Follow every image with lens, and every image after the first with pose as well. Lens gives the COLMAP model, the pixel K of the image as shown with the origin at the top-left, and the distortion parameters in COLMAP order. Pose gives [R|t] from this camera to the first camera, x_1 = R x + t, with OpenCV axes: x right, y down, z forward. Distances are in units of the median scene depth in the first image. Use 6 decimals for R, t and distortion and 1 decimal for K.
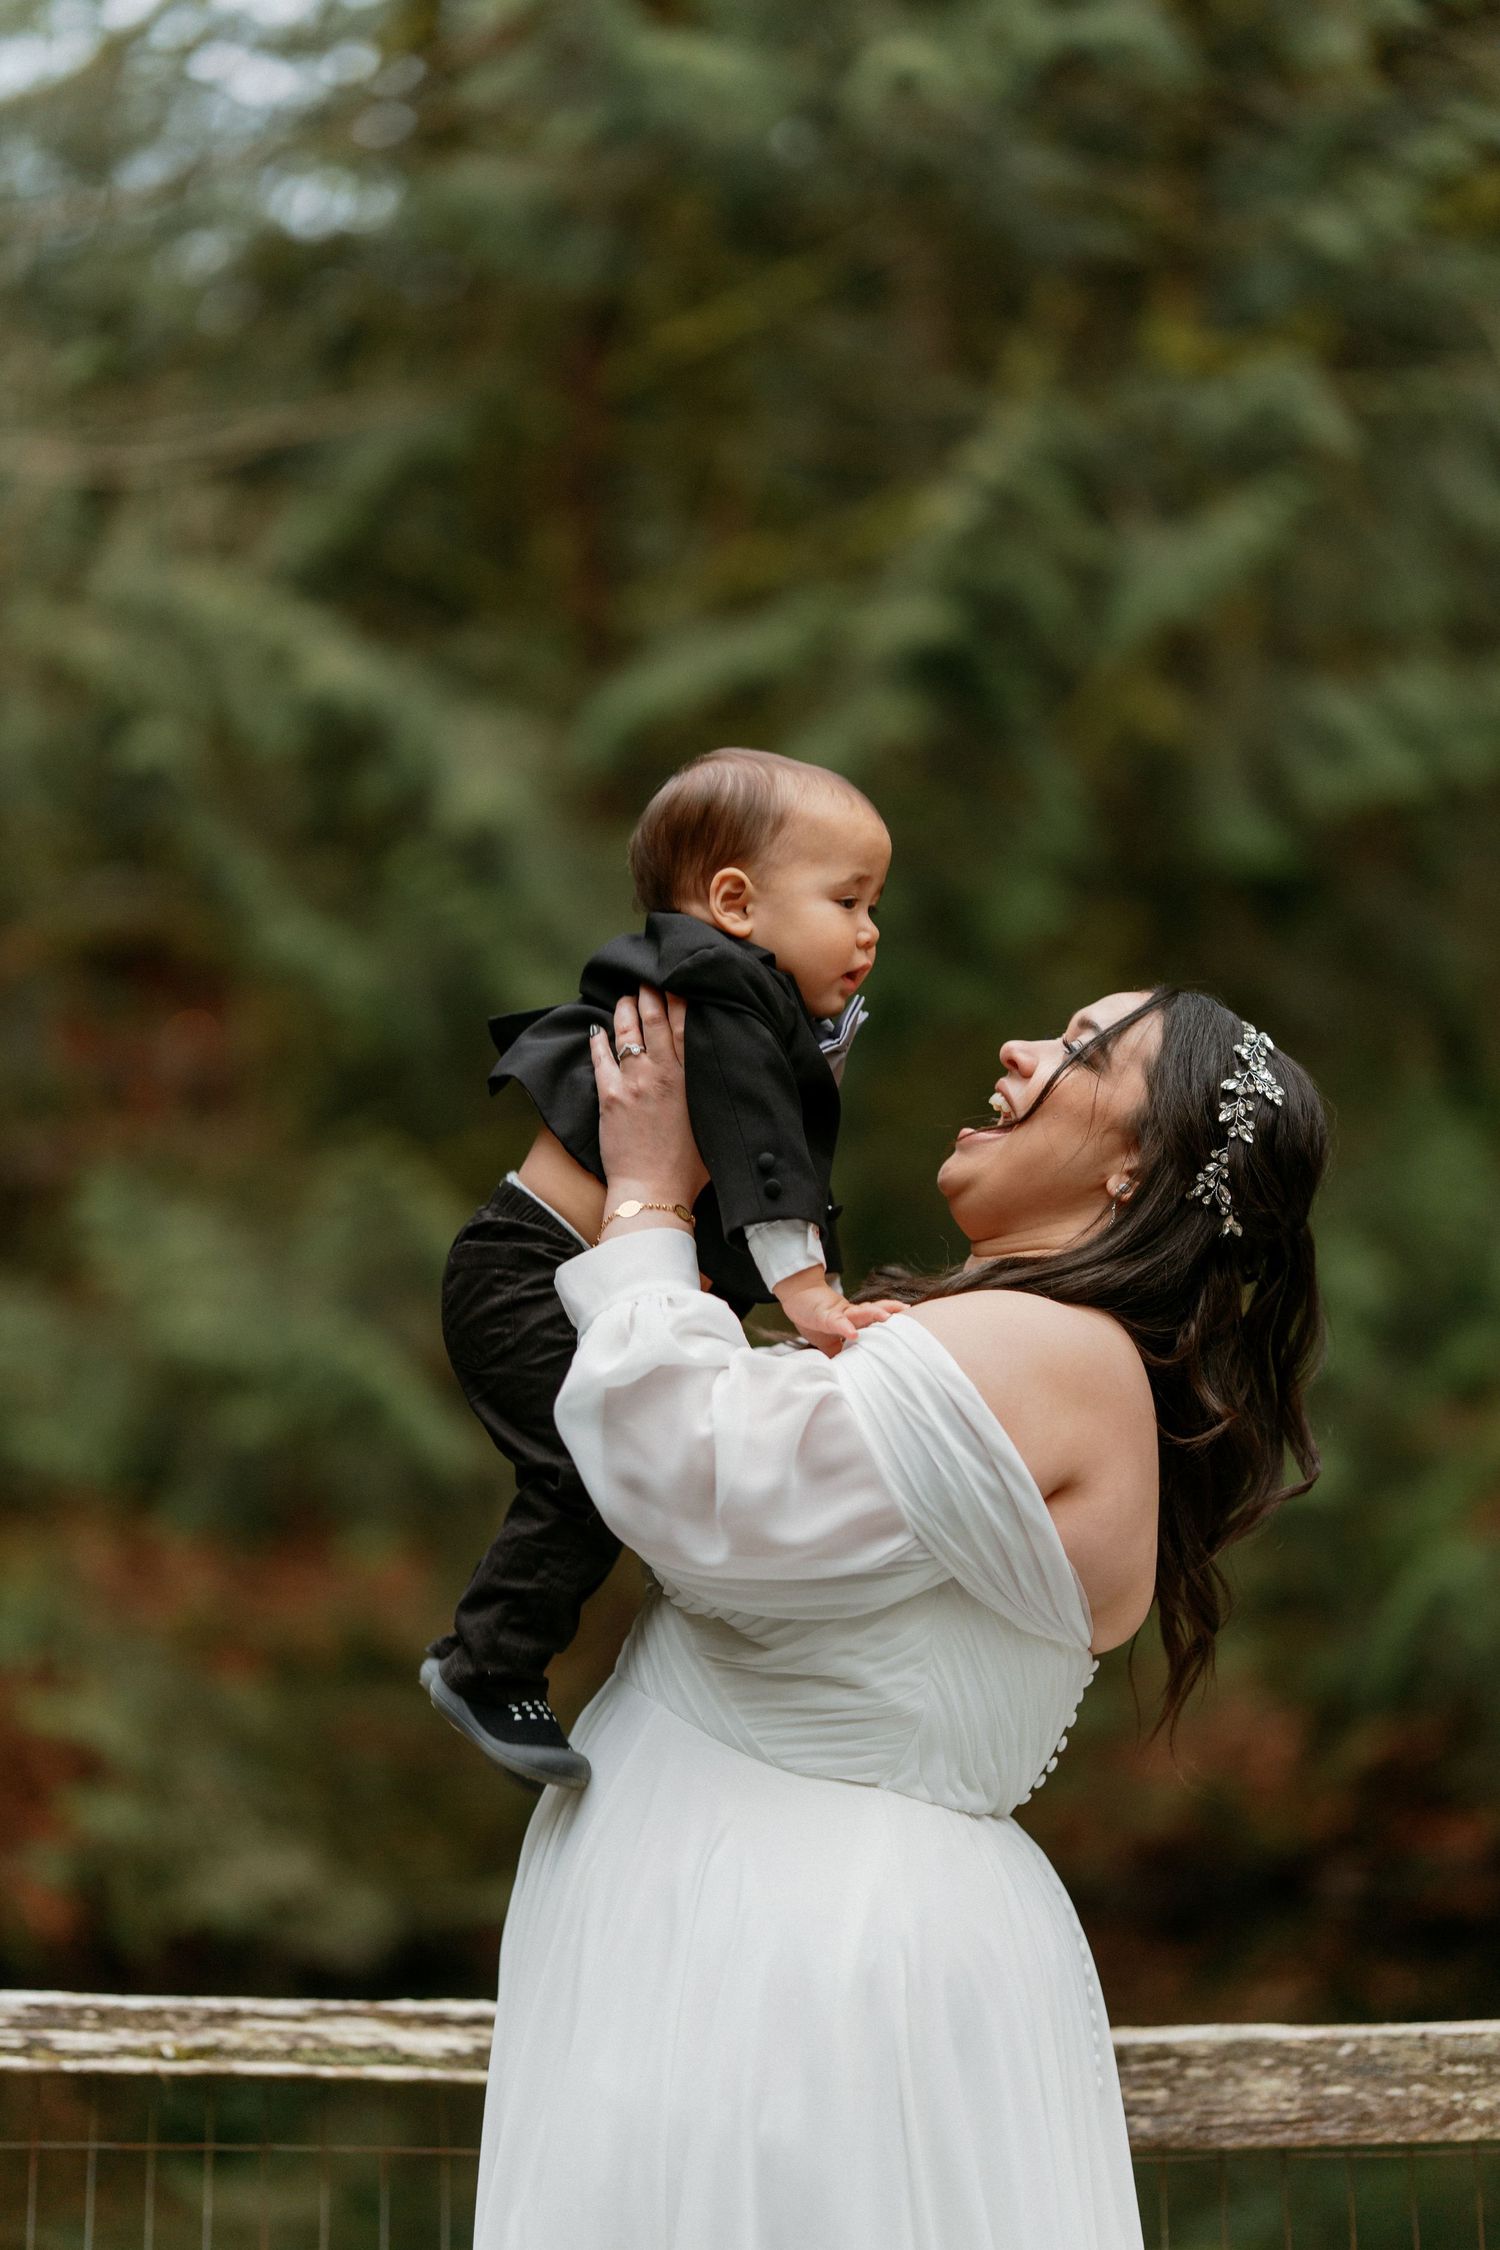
lens RADIAL K [[5555.9, 0, 750.0], [0, 5555.9, 1125.0], [0, 0, 1]] dist [-0.008384, 0.753938]
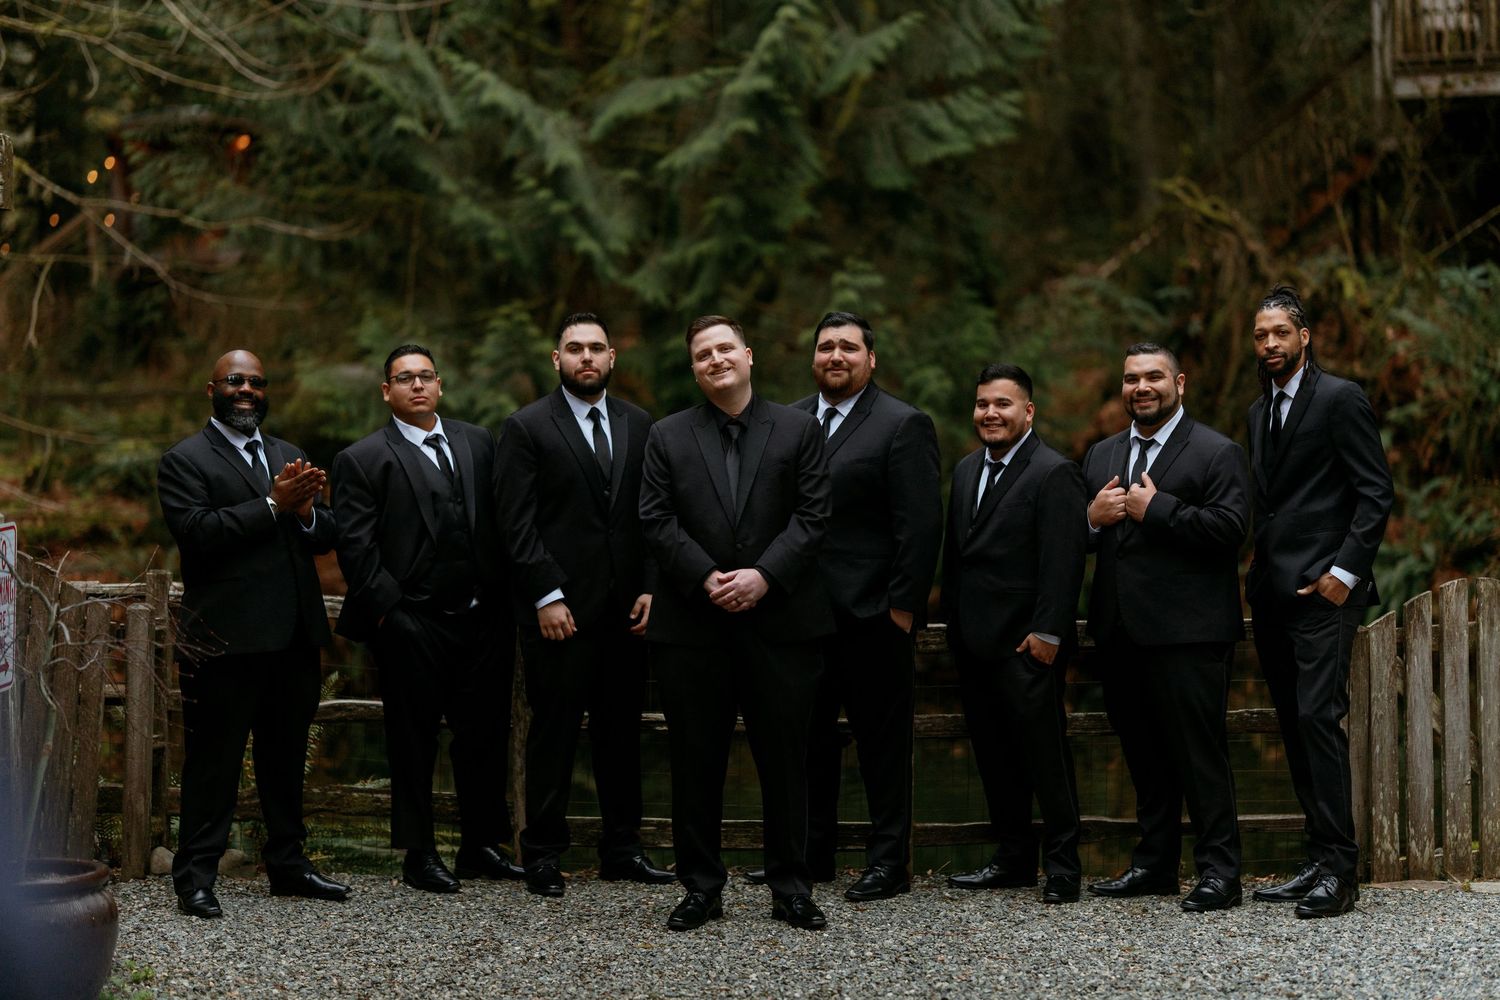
lens RADIAL K [[3596.3, 0, 750.0], [0, 3596.3, 500.0], [0, 0, 1]] dist [-0.144276, 0.323651]
pose [[0.997008, 0.022703, 0.073889, -0.250660], [-0.028467, 0.996554, 0.077912, -0.124529], [-0.071866, -0.079782, 0.994218, -1.537872]]
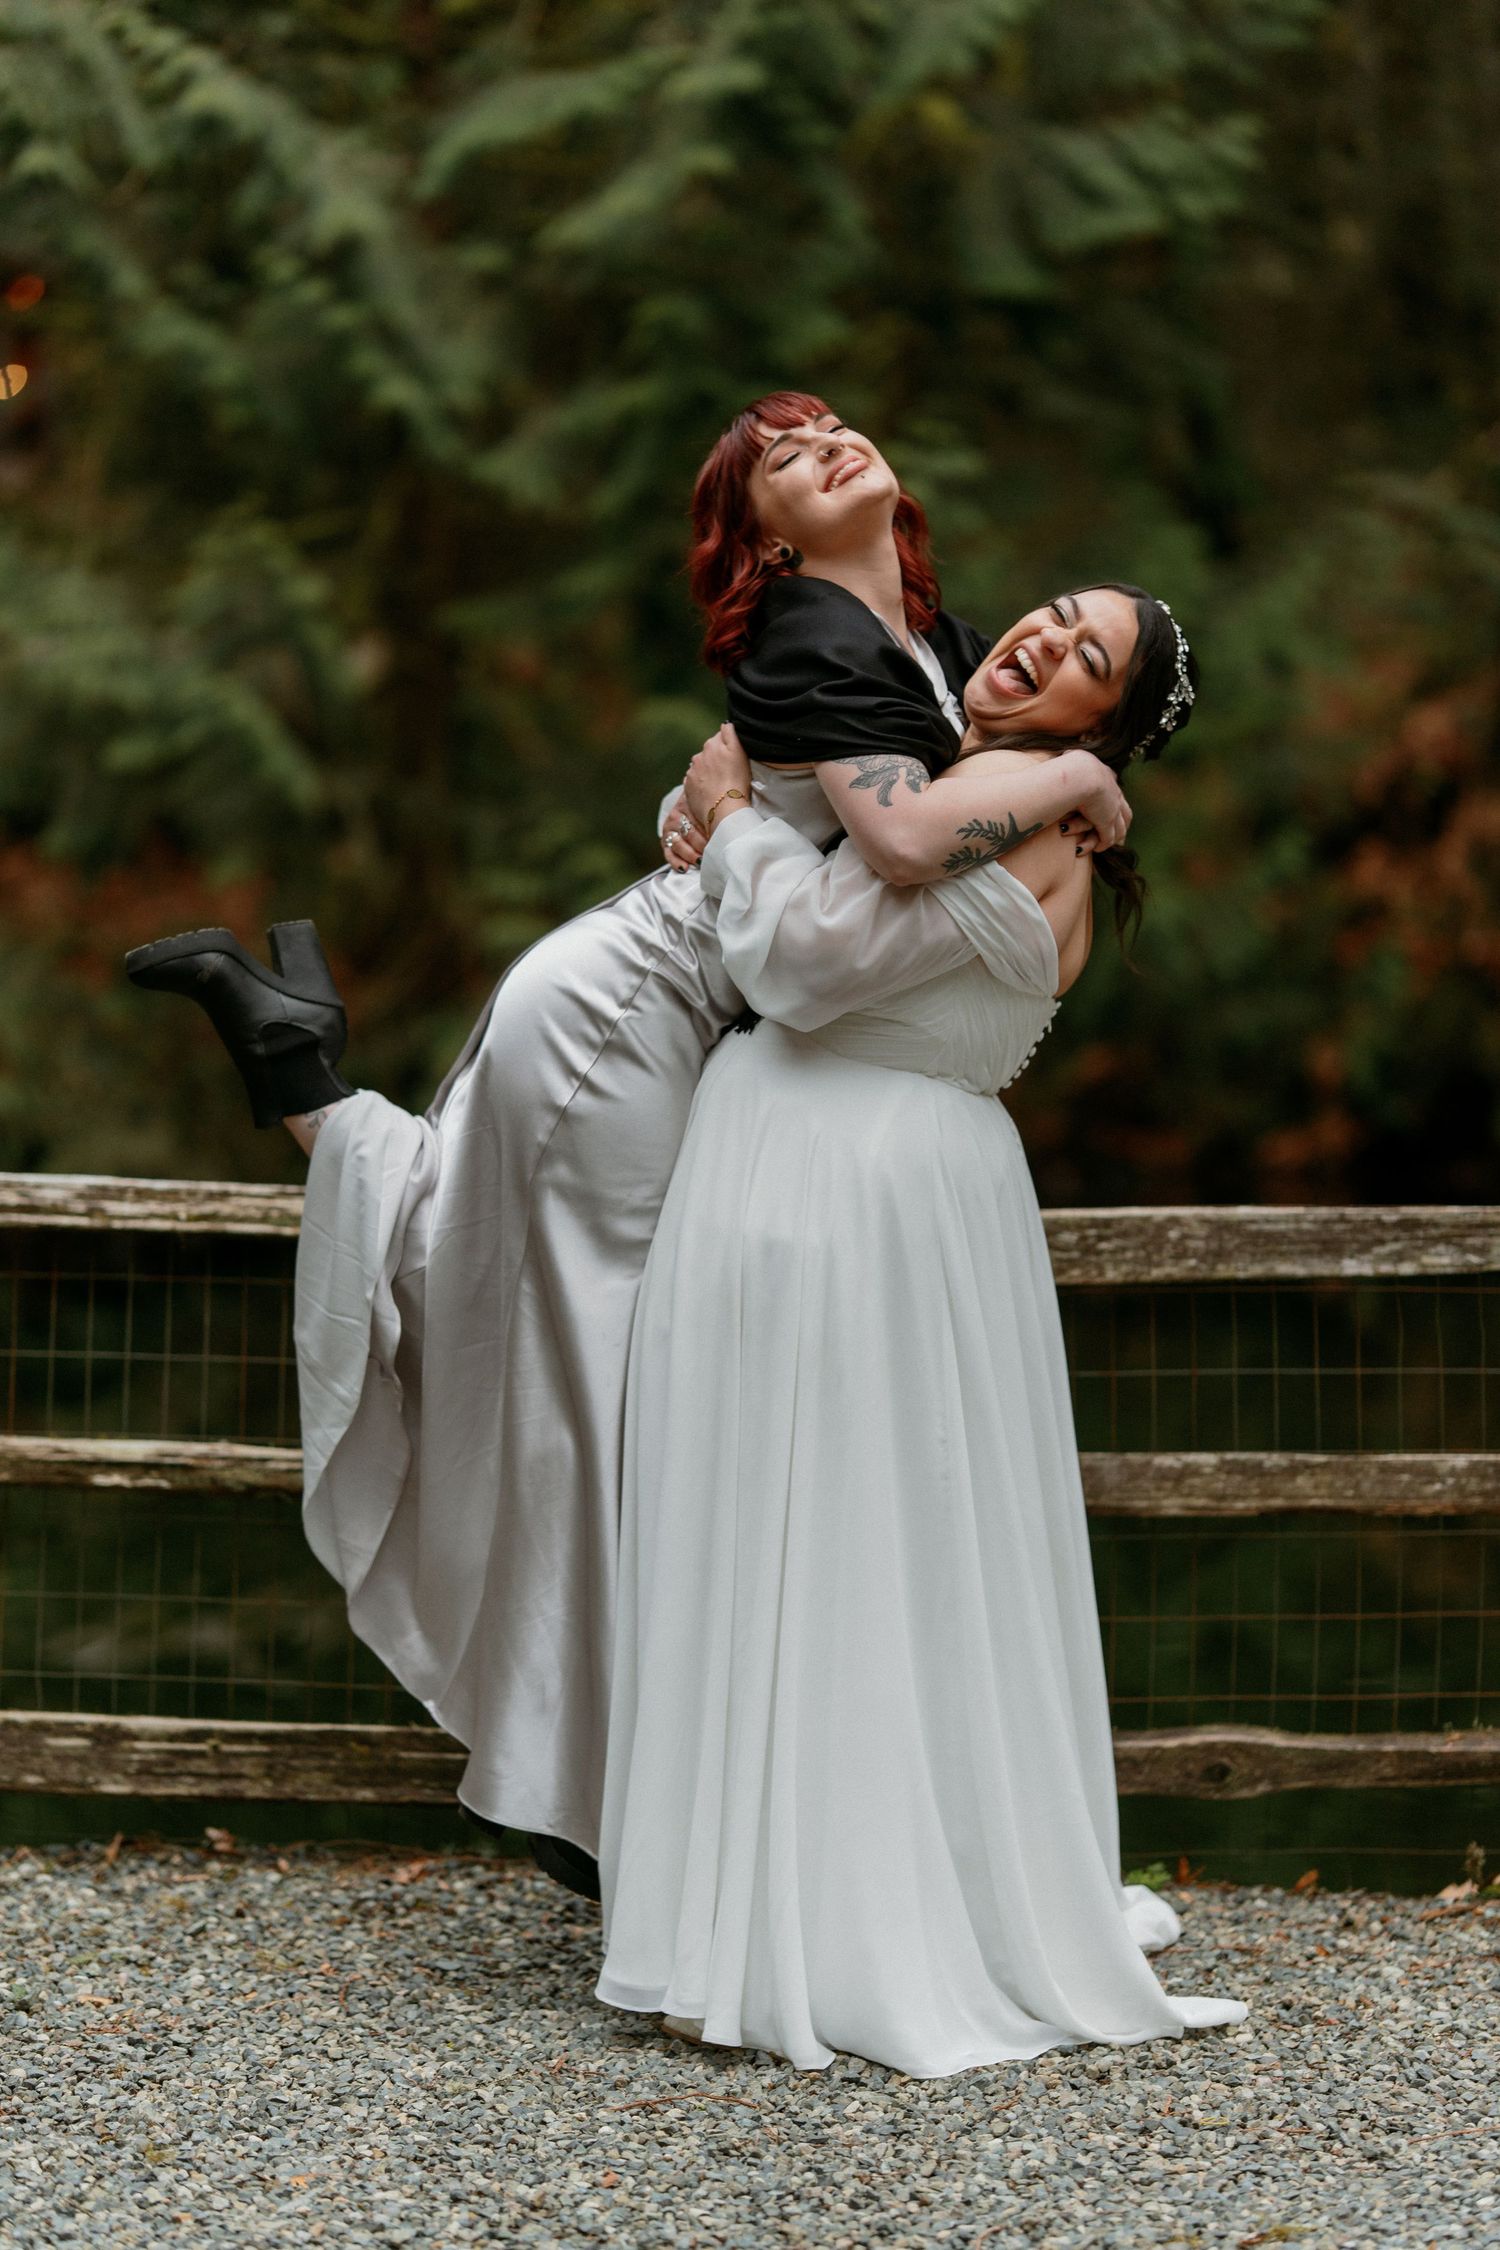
lens RADIAL K [[5416.7, 0, 624.4], [0, 5416.7, 1125.1], [0, 0, 1]] dist [0.004616, 0.462322]
pose [[0.999630, 0.021983, 0.016016, -0.008155], [-0.023780, 0.992196, 0.122396, -0.041876], [-0.013200, -0.122731, 0.992352, -0.464142]]
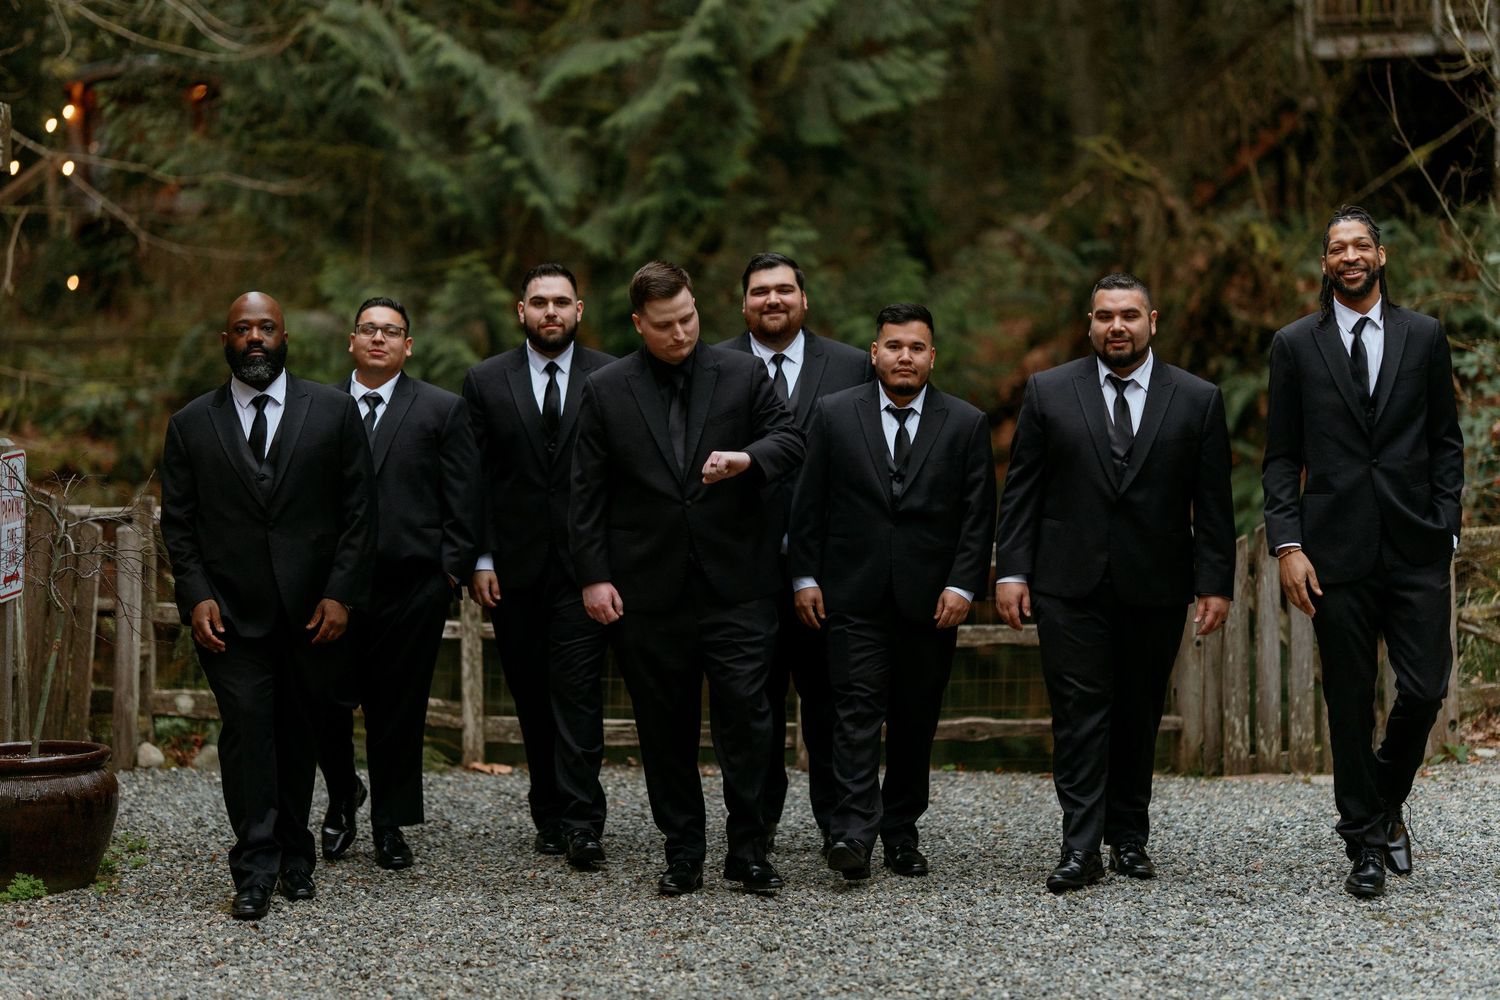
lens RADIAL K [[3631.0, 0, 750.0], [0, 3631.0, 500.0], [0, 0, 1]] dist [-0.058102, 0.915855]
pose [[0.996007, 0.024698, 0.085787, -0.248910], [-0.032554, 0.995280, 0.091424, -0.140636], [-0.083125, -0.093852, 0.992110, -1.875906]]
